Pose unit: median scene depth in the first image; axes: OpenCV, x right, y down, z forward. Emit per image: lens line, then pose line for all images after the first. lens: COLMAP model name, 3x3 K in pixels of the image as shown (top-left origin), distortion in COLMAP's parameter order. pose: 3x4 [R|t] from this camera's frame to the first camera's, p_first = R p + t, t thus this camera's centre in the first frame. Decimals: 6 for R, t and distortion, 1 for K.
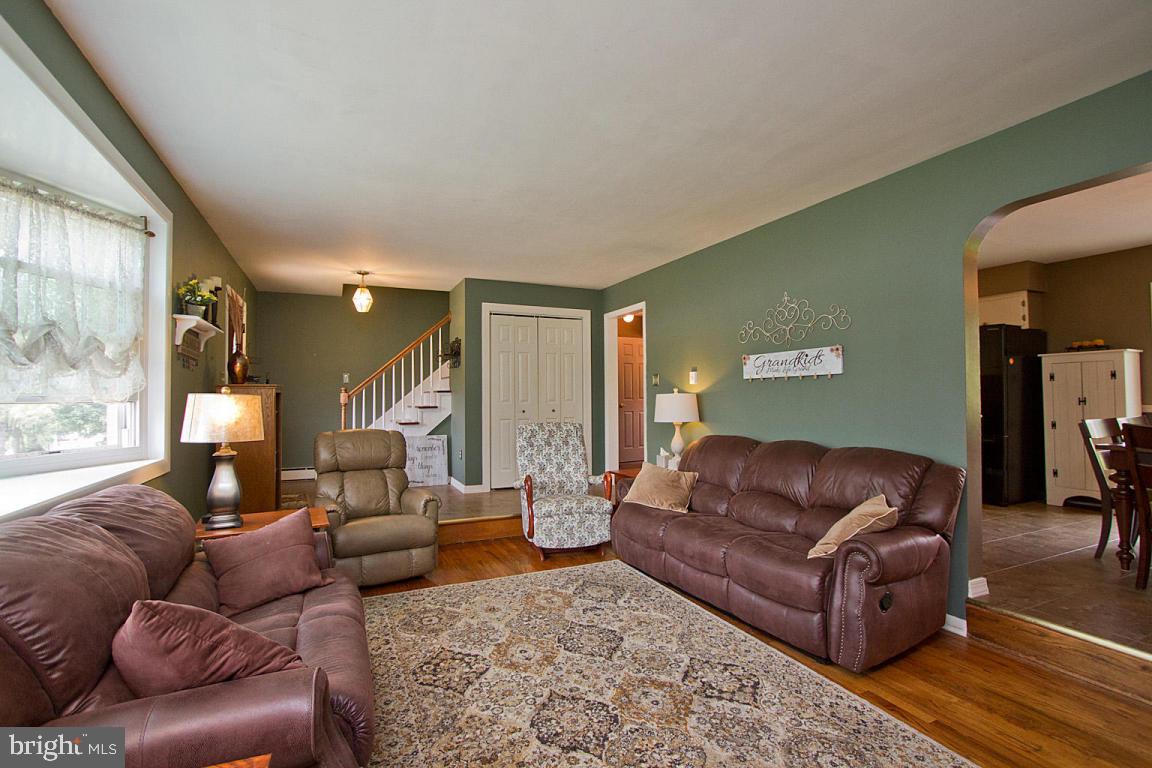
lens RADIAL K [[532.4, 0, 576.0], [0, 532.4, 384.0], [0, 0, 1]] dist [-0.017951, 0.001813]
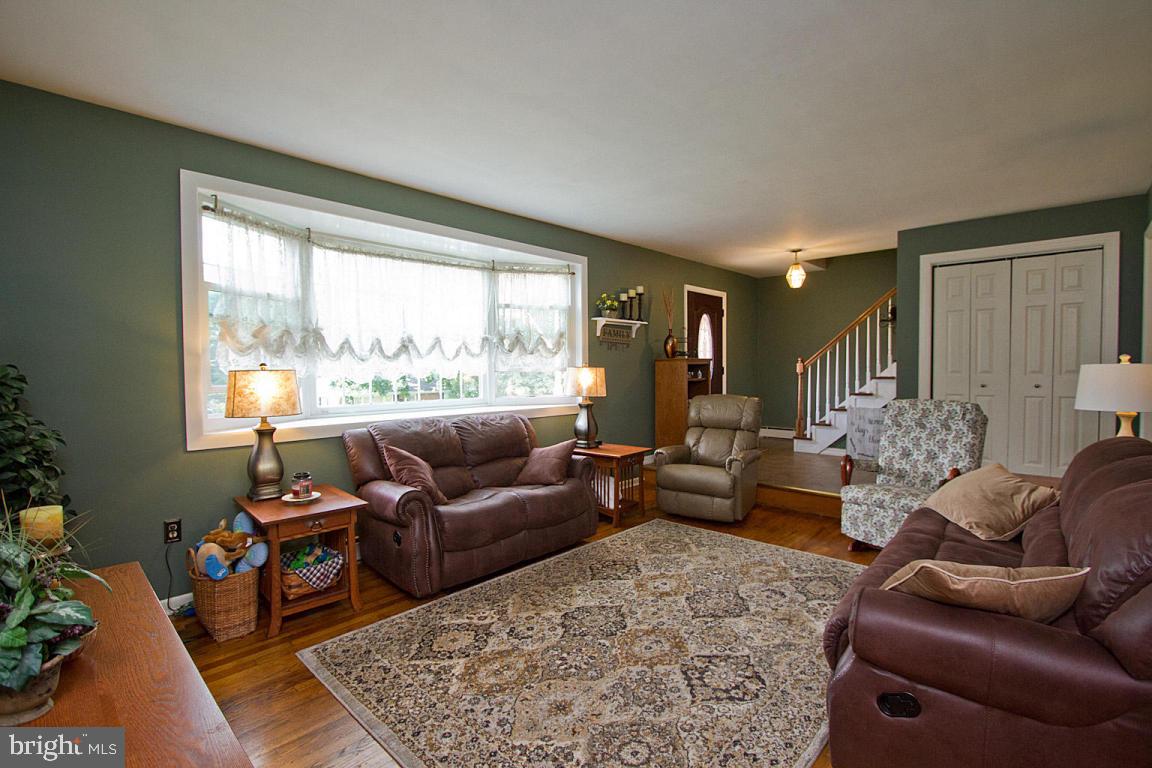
lens RADIAL K [[532.4, 0, 576.0], [0, 532.4, 384.0], [0, 0, 1]] dist [-0.017951, 0.001813]
pose [[0.372075, 0.032161, -0.927645, 0.777507], [0.026021, 0.998645, 0.045059, -0.002354], [0.927838, -0.040904, 0.370734, 0.331132]]
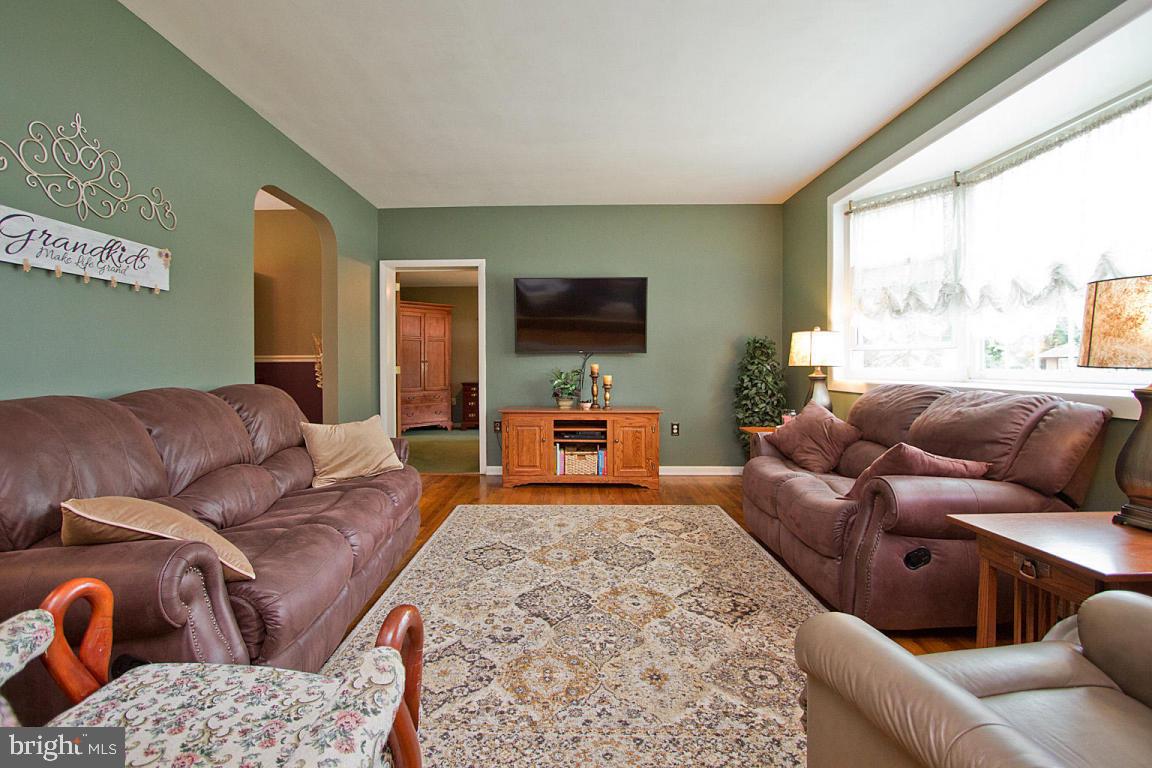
lens RADIAL K [[544.8, 0, 558.4], [0, 544.8, 381.5], [0, 0, 1]] dist [-0.020484, 0.000279]
pose [[-0.896853, -0.003293, 0.442317, -0.323092], [-0.000263, 0.999976, 0.006910, 0.108128], [-0.442329, 0.006080, -0.896832, 1.577449]]
